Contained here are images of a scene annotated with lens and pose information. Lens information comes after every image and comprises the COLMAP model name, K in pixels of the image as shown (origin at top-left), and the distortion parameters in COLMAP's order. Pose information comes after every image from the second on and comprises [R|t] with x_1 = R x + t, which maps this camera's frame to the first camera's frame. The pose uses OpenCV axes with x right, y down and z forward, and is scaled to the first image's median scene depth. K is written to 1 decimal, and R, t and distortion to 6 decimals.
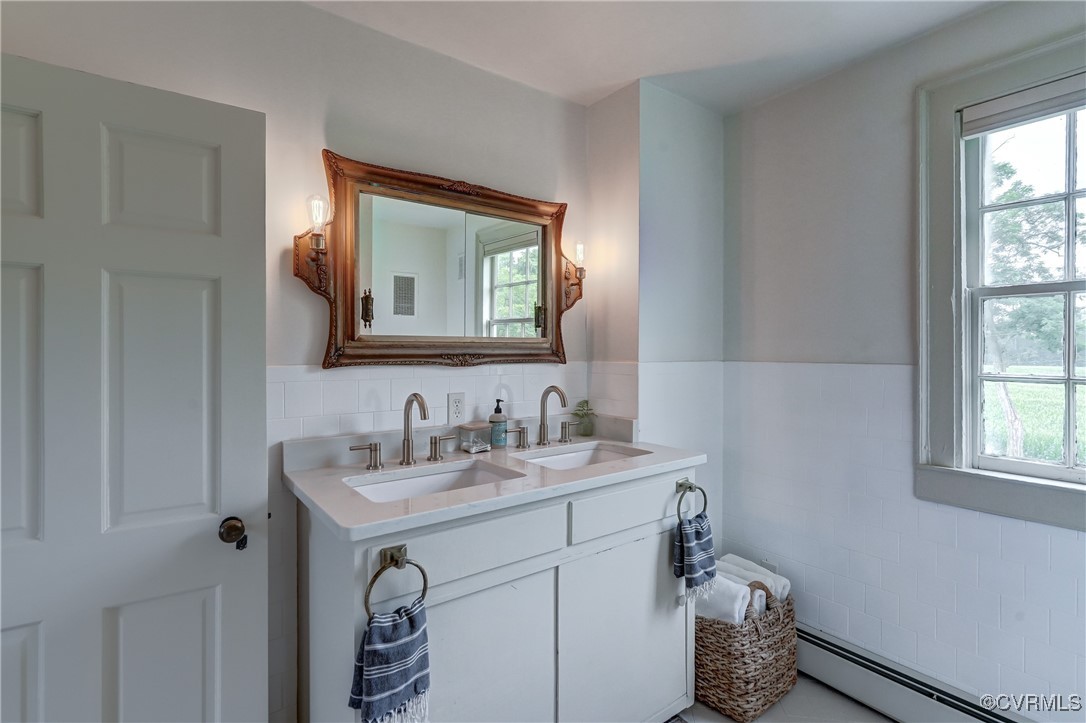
lens RADIAL K [[510.0, 0, 543.0], [0, 510.0, 361.5], [0, 0, 1]] dist [0.023919, -0.000027]
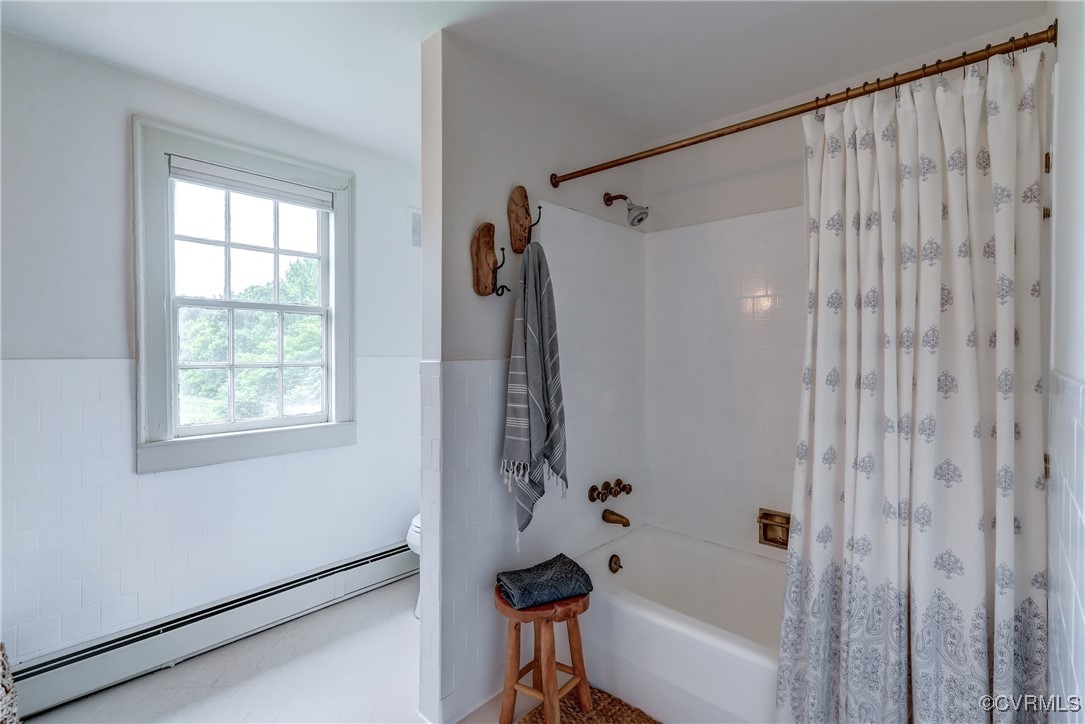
lens RADIAL K [[509.5, 0, 542.5], [0, 509.5, 362.0], [0, 0, 1]] dist [0.023919, -0.000027]
pose [[-0.192242, -0.022733, 0.981084, -0.590074], [0.016880, 0.999507, 0.026468, 0.000512], [-0.981202, 0.021649, -0.191764, 0.350926]]
